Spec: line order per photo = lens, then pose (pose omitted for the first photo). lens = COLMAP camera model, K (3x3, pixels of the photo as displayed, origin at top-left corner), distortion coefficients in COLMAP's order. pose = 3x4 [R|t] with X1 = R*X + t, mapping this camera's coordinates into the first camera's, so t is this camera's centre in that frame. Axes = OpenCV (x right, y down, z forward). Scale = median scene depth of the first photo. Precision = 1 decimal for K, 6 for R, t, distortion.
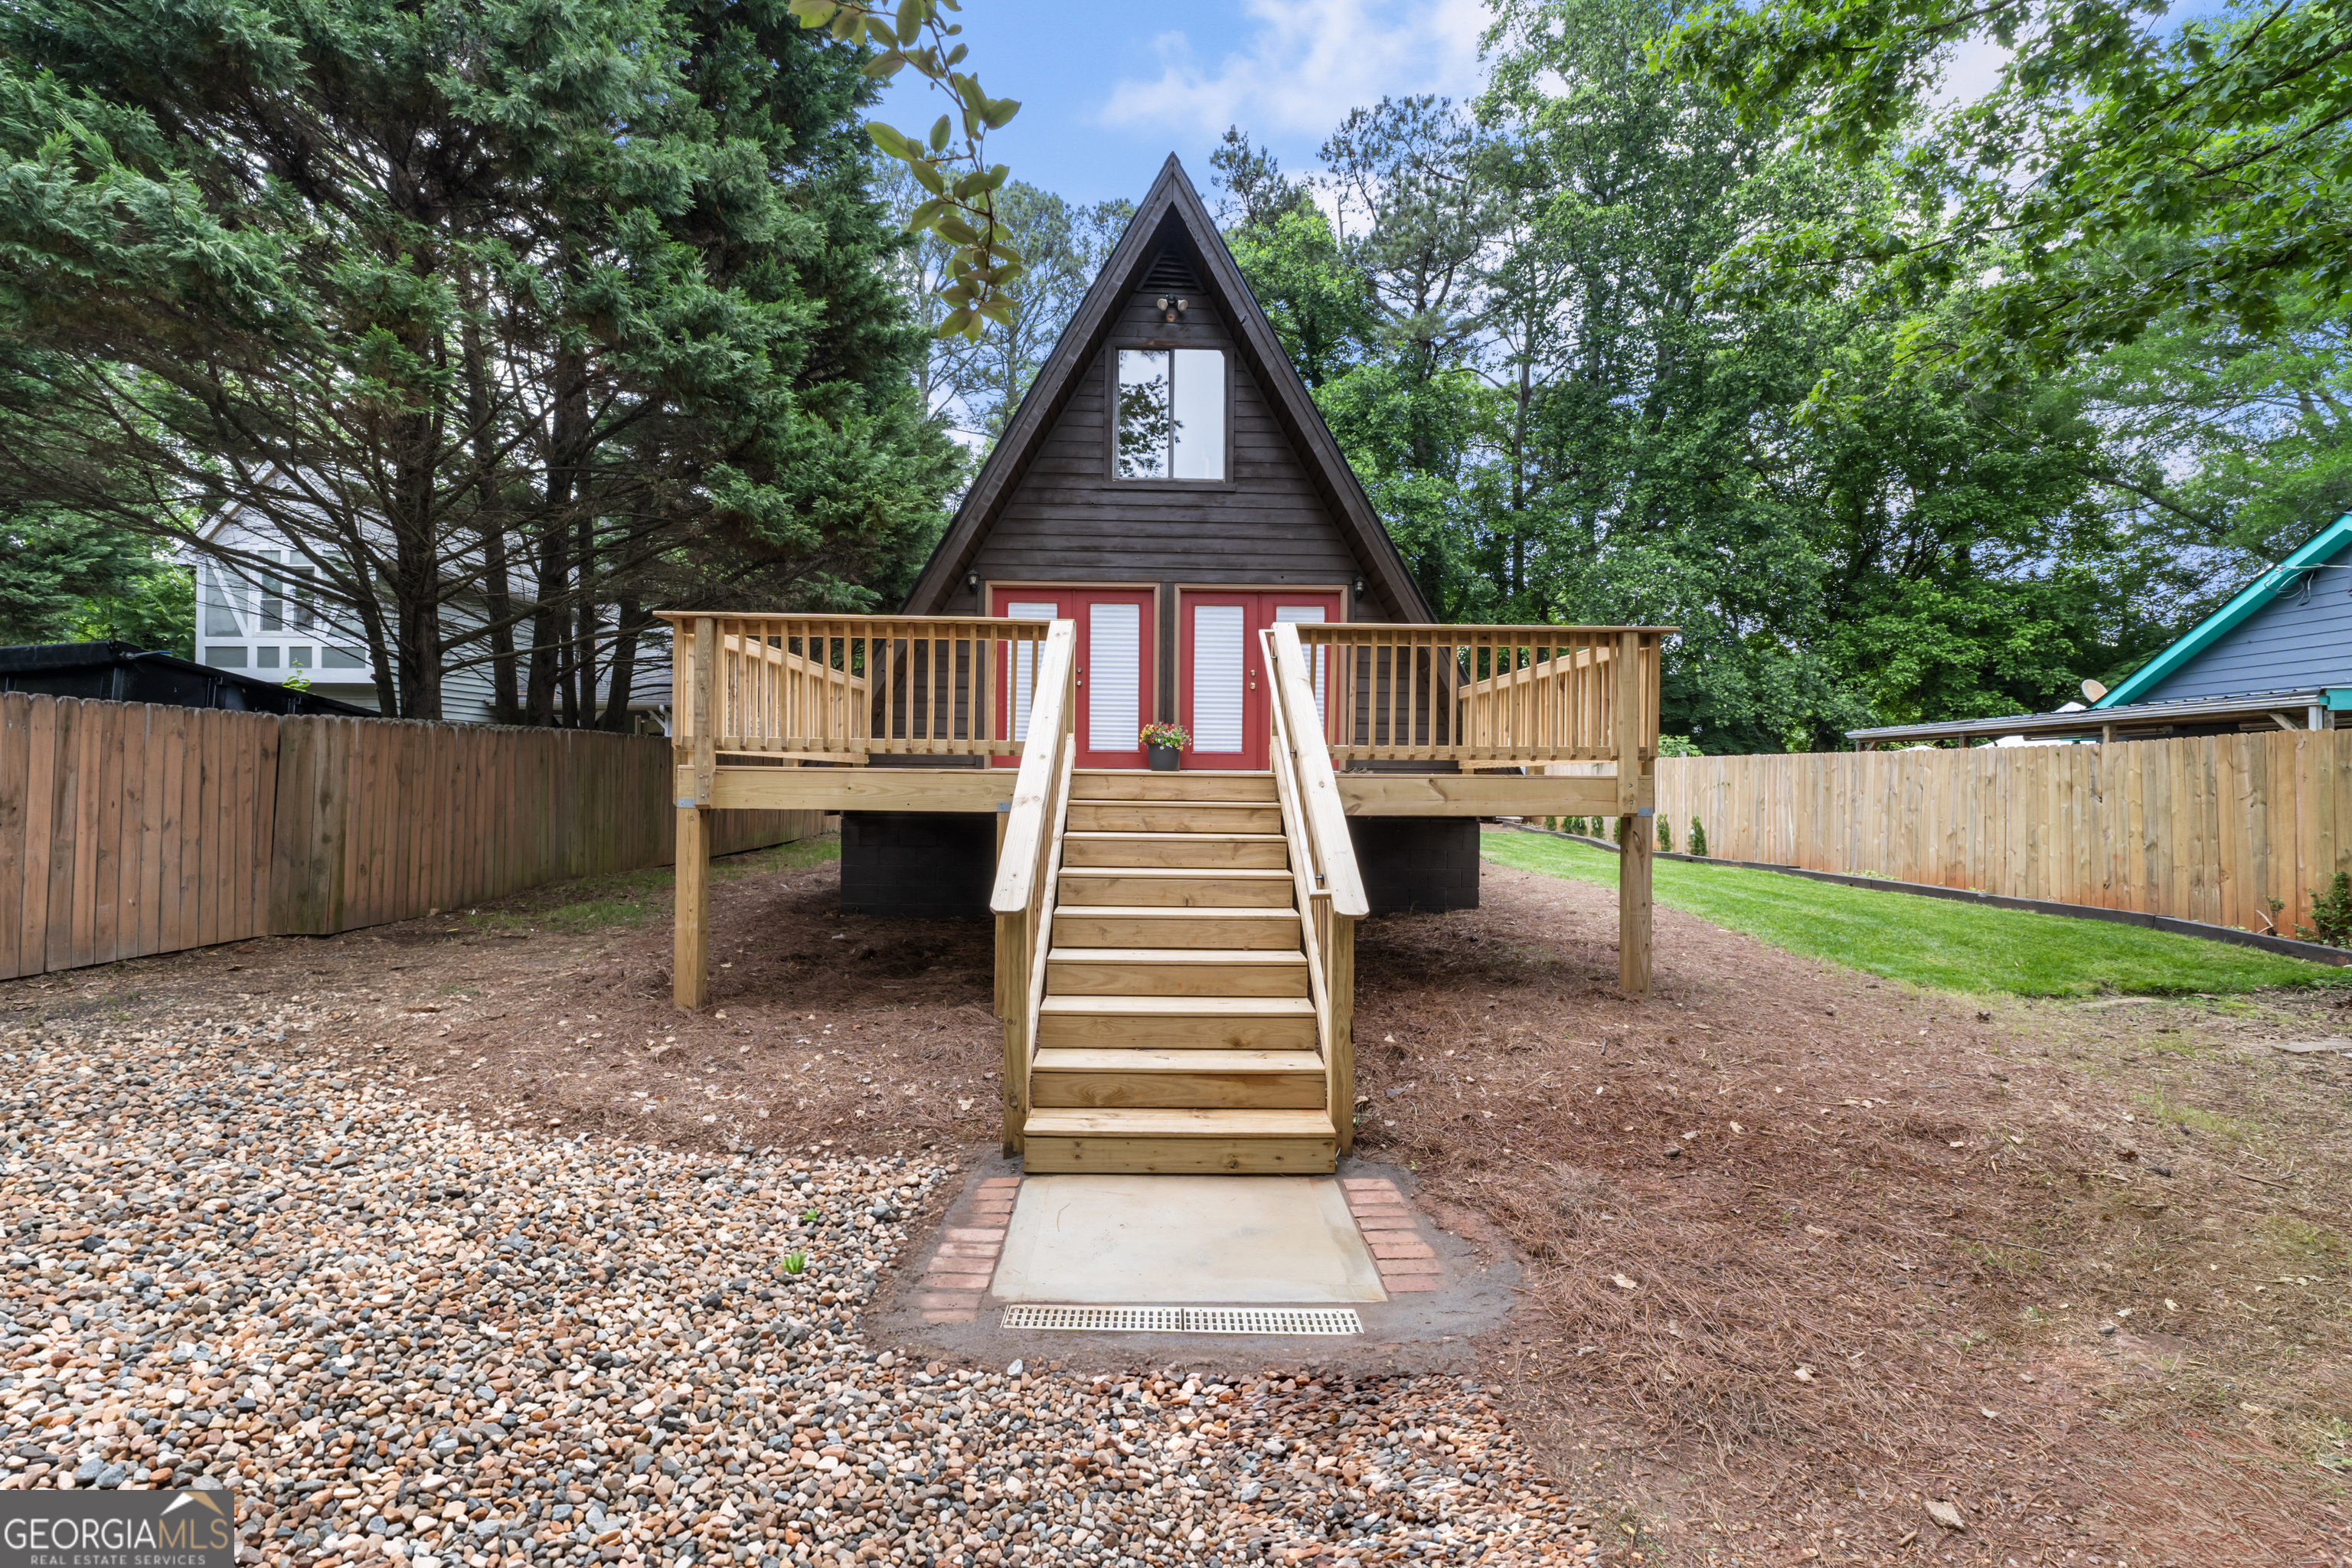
lens RADIAL K [[997.5, 0, 1174.0], [0, 997.5, 775.2], [0, 0, 1]] dist [0.003659, 0.001426]
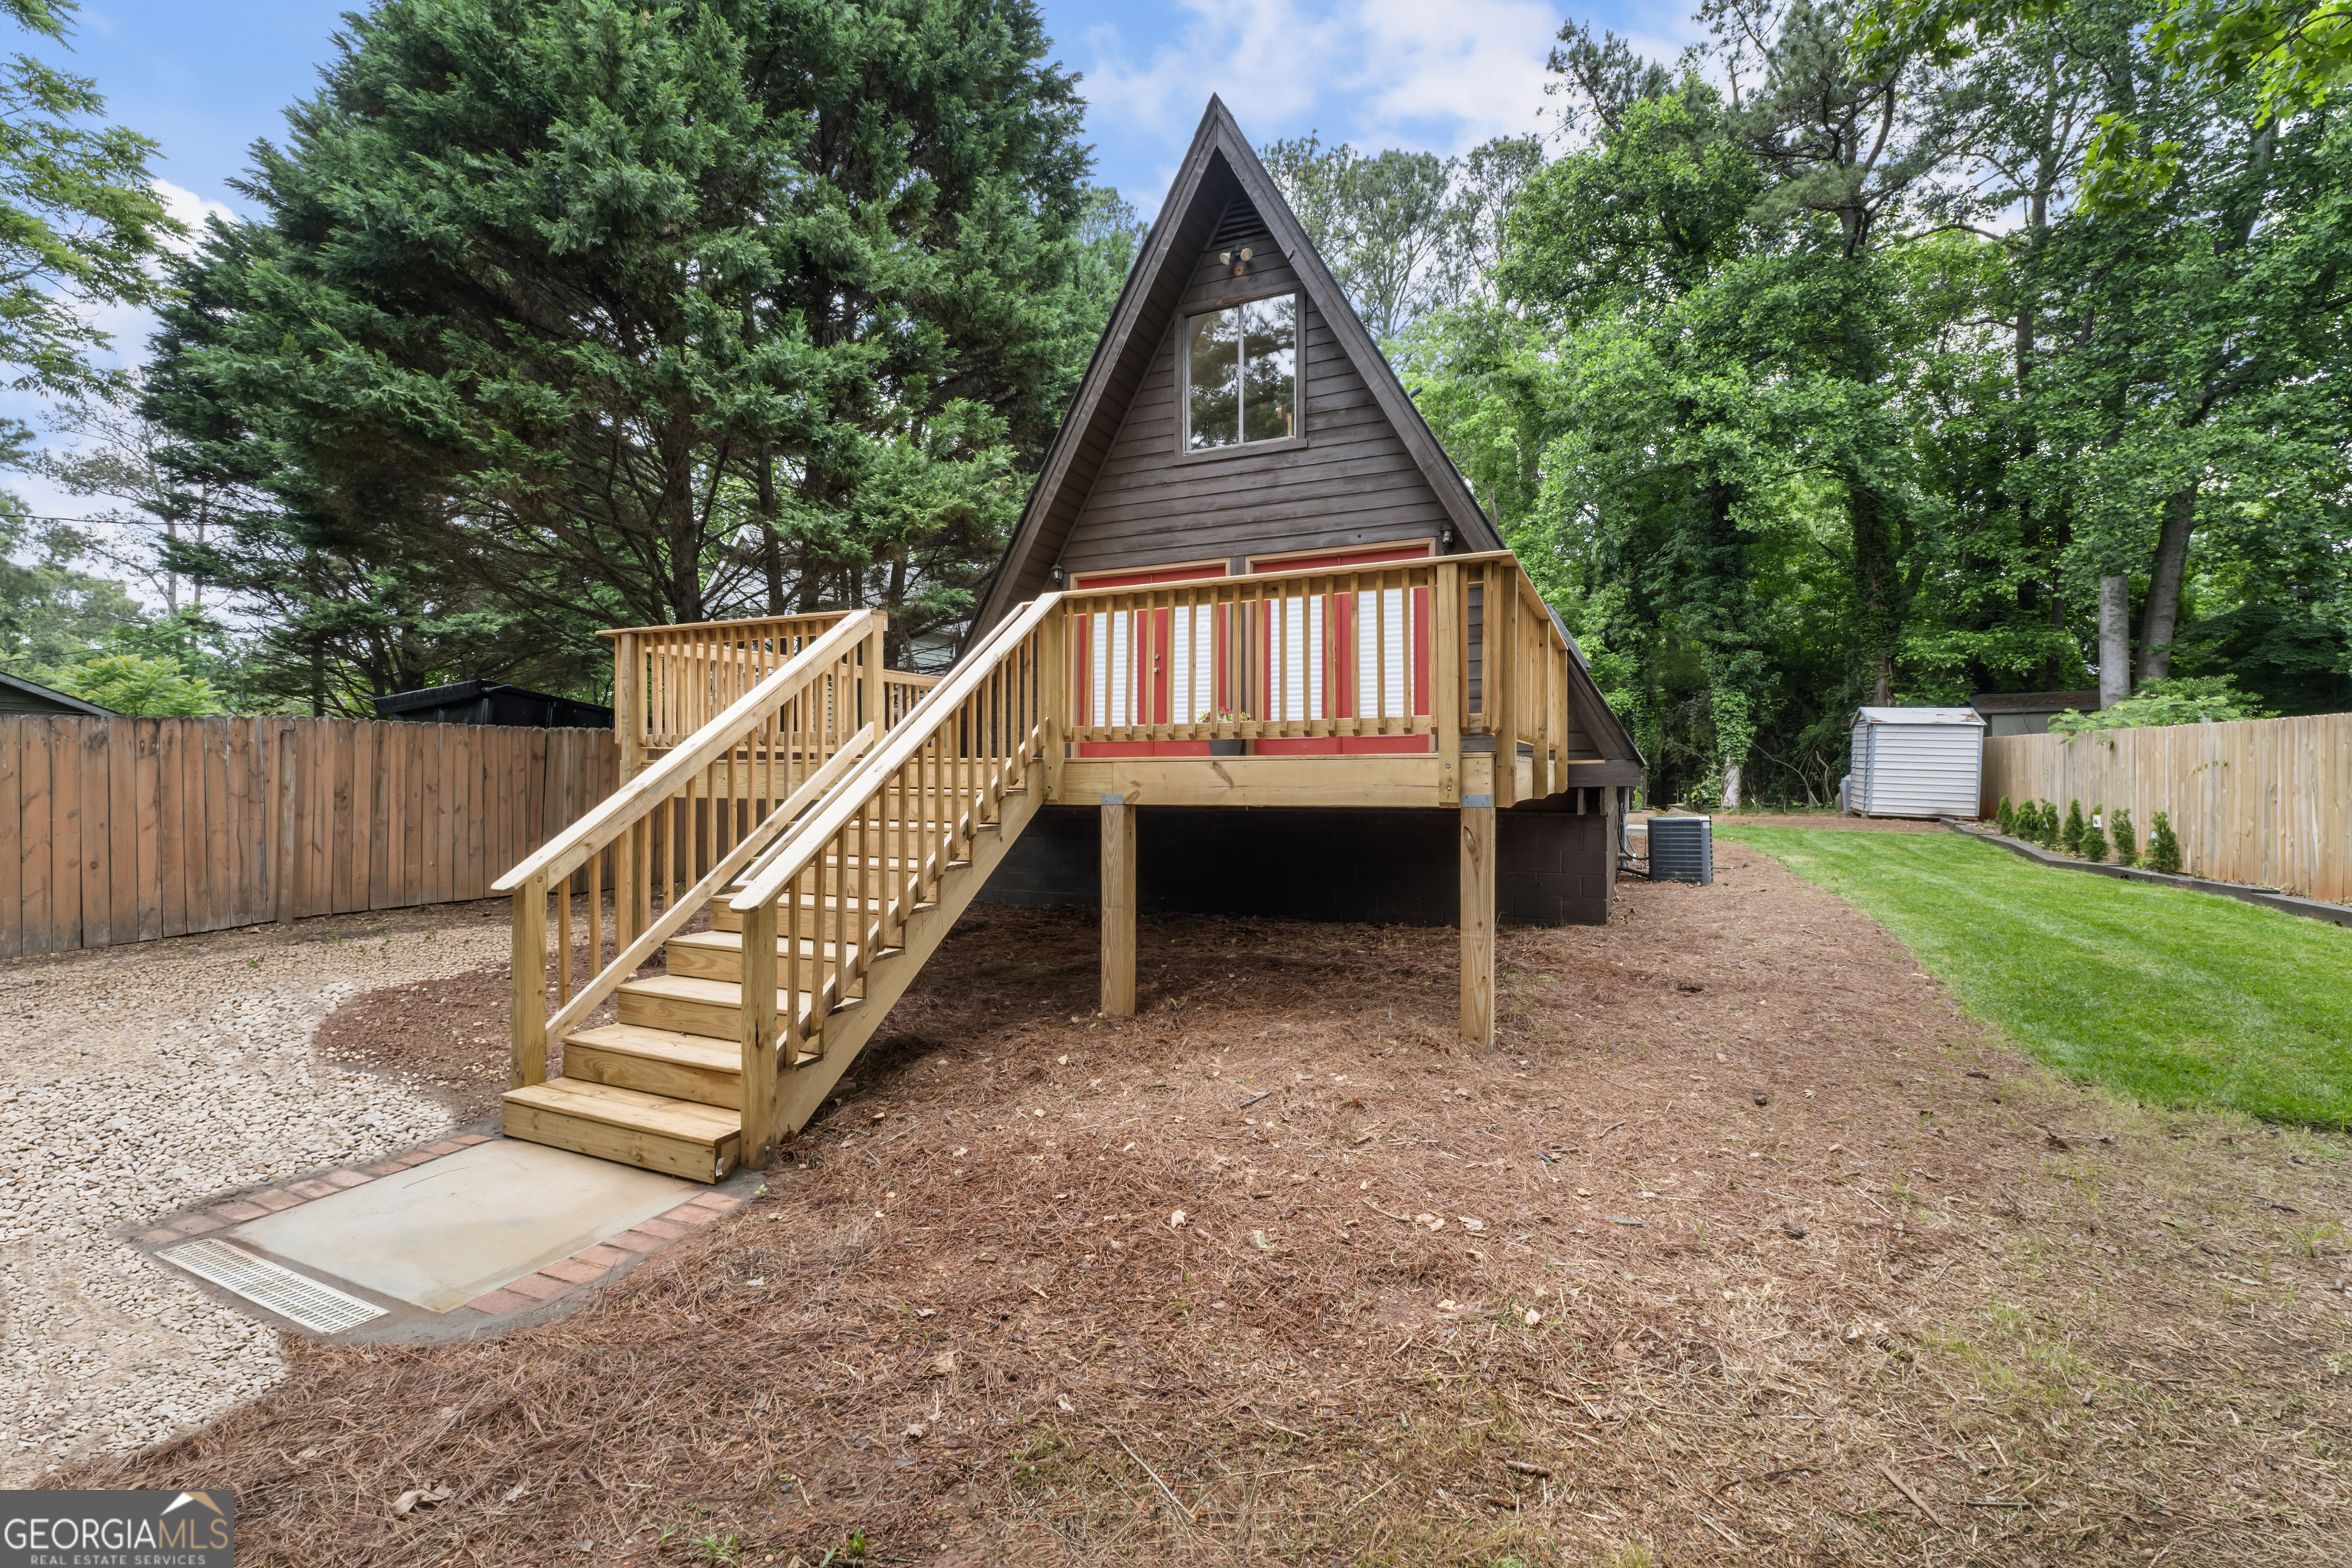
lens RADIAL K [[997.5, 0, 1168.8], [0, 997.5, 782.3], [0, 0, 1]] dist [0.003659, 0.001426]
pose [[0.892656, -0.008655, -0.450655, 0.353574], [0.014920, 0.999835, 0.010352, 0.007022], [0.450491, -0.015965, 0.892638, 0.133370]]
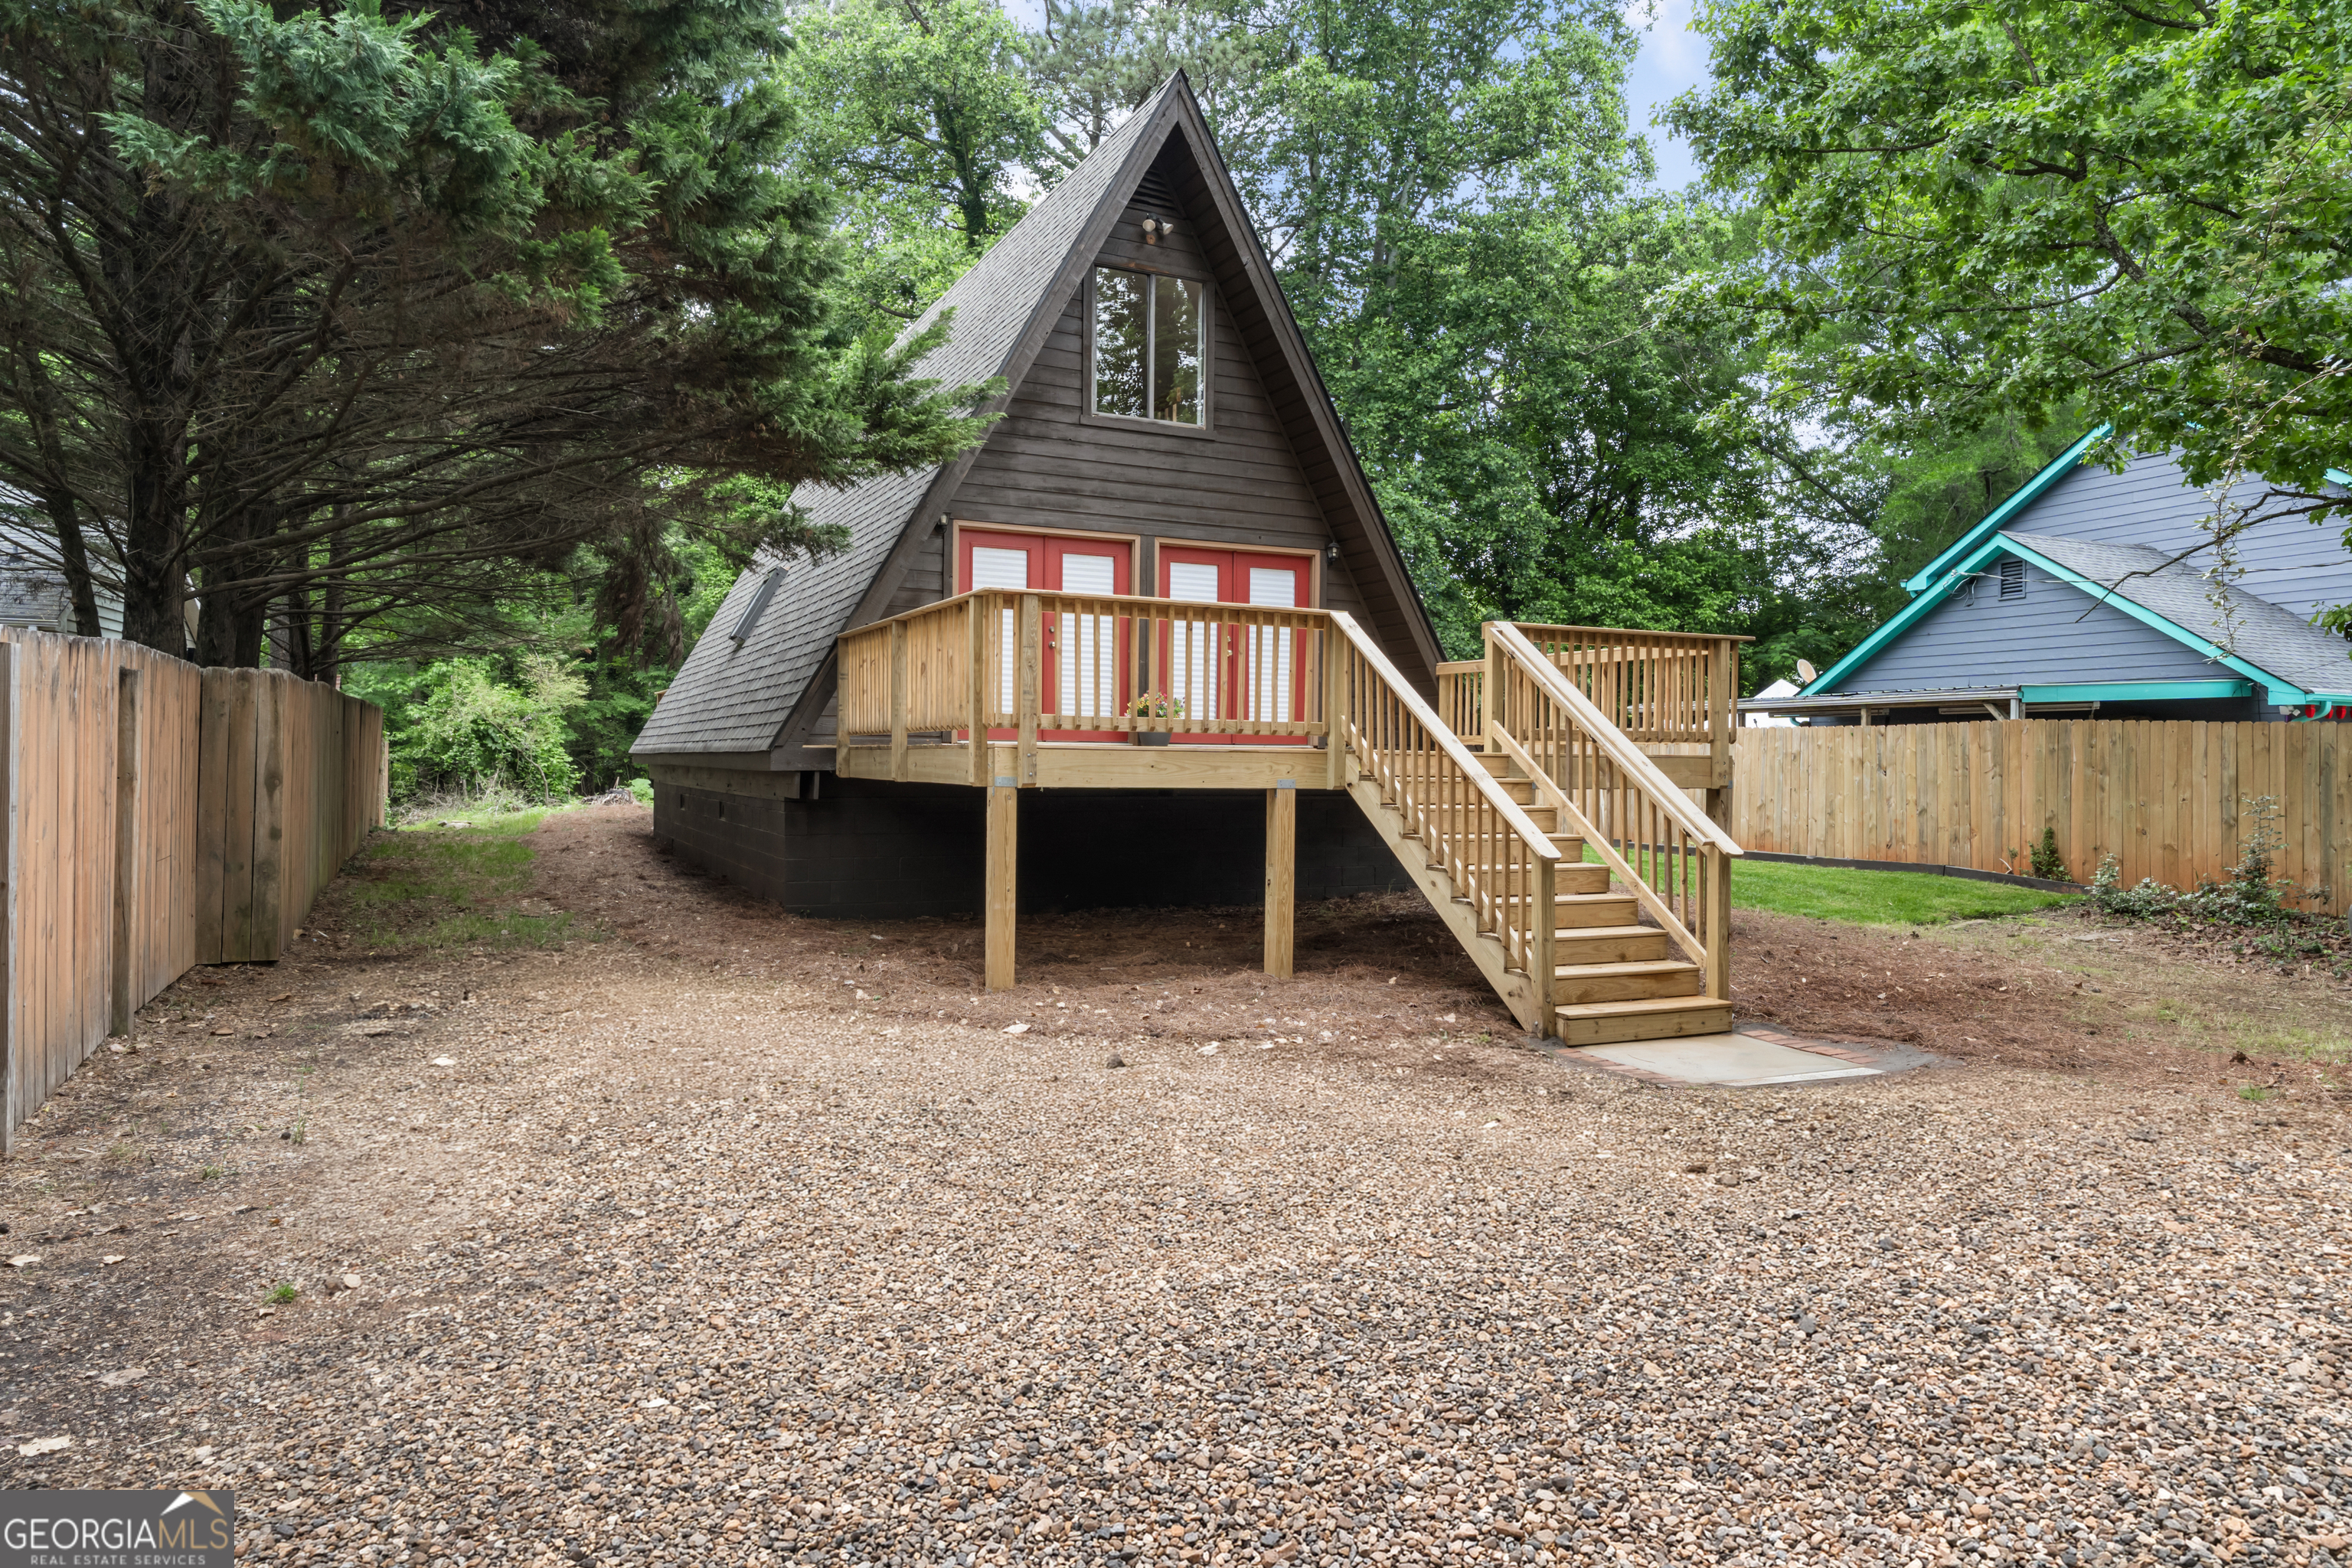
lens RADIAL K [[1481.0, 0, 1179.3], [0, 1481.0, 775.0], [0, 0, 1]] dist [0.002588, 0.000597]
pose [[0.907696, -0.003400, 0.419614, -0.540919], [-0.006194, 0.999750, 0.021501, -0.006526], [-0.419582, -0.022116, 0.907448, -0.228426]]
